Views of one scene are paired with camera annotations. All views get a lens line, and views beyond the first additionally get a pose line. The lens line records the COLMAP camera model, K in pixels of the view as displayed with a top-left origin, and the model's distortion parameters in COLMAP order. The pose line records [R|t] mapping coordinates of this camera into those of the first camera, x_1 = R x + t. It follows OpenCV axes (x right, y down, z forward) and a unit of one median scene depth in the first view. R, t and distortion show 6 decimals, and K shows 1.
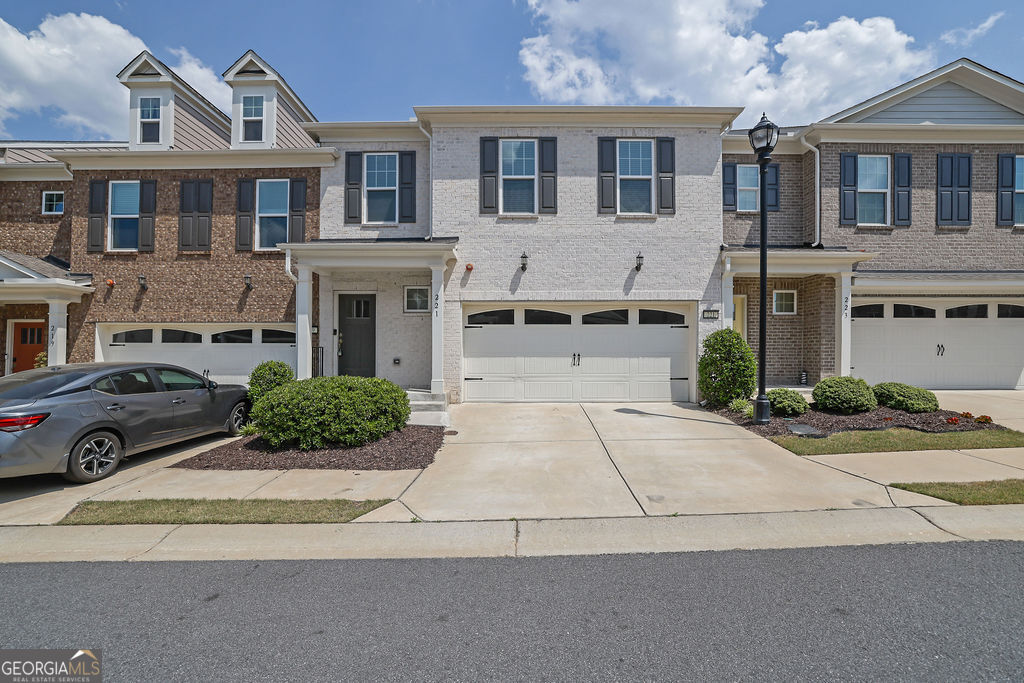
lens RADIAL K [[445.8, 0, 511.5], [0, 445.8, 356.8], [0, 0, 1]] dist [-0.045009, 0.016973]
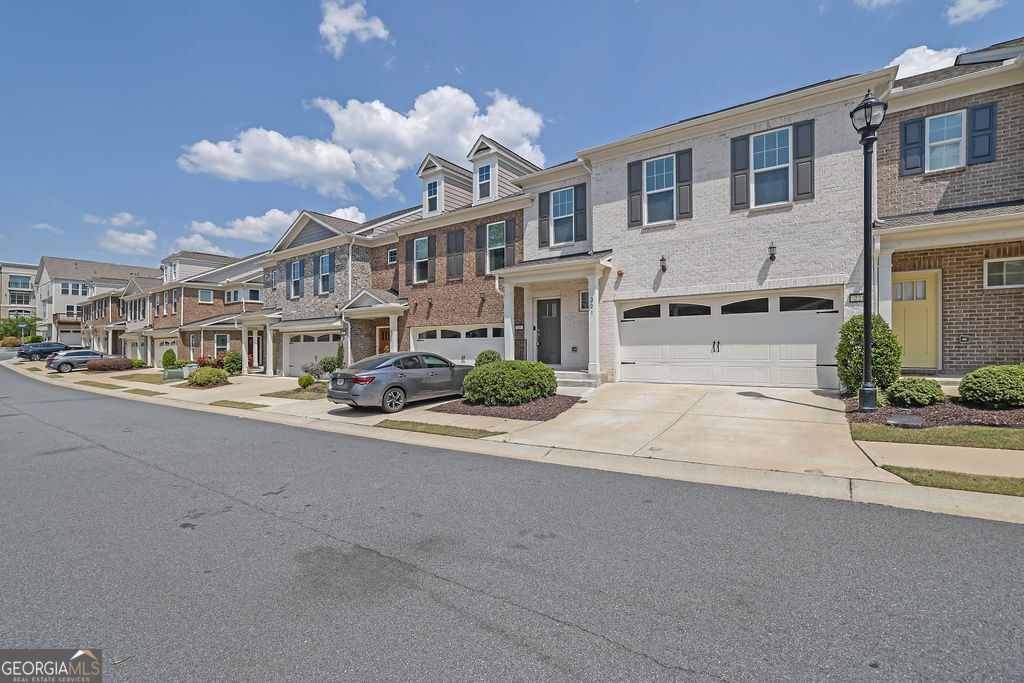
lens RADIAL K [[445.8, 0, 511.5], [0, 445.8, 356.8], [0, 0, 1]] dist [-0.045009, 0.016973]
pose [[0.819092, 0.003190, -0.573653, 0.365650], [0.015826, 0.999478, 0.028154, -0.007750], [0.573443, -0.032139, 0.818615, -0.189750]]
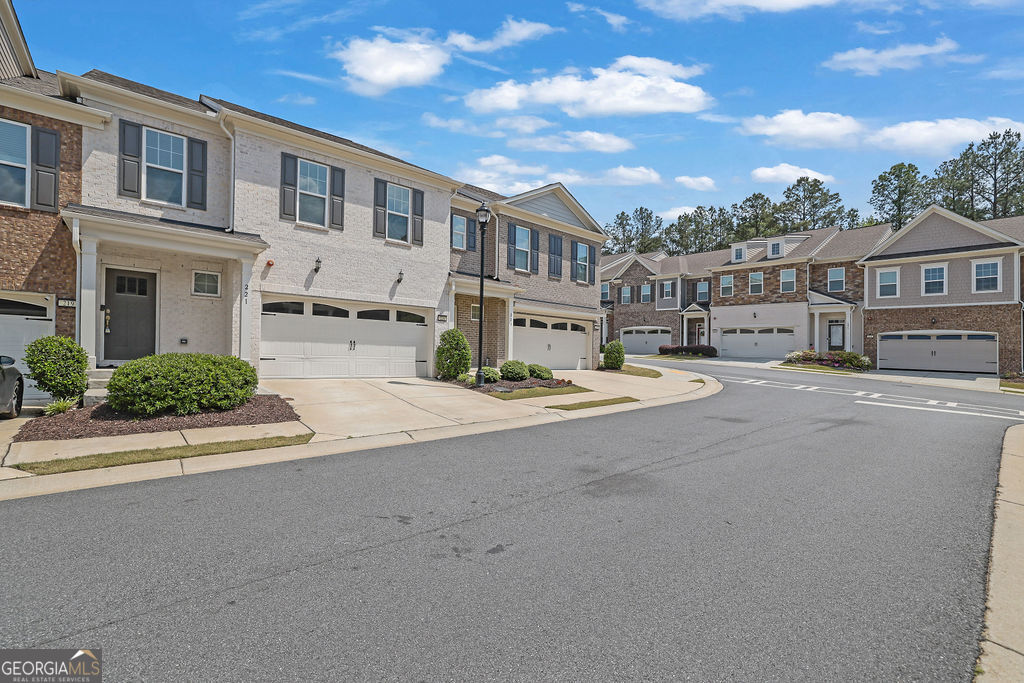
lens RADIAL K [[470.4, 0, 504.9], [0, 470.4, 354.1], [0, 0, 1]] dist [-0.082694, 0.020747]
pose [[0.739048, 0.021703, 0.673303, -0.435844], [-0.029050, 0.999578, -0.000333, 0.018290], [-0.673026, -0.019313, 0.739367, -0.297466]]
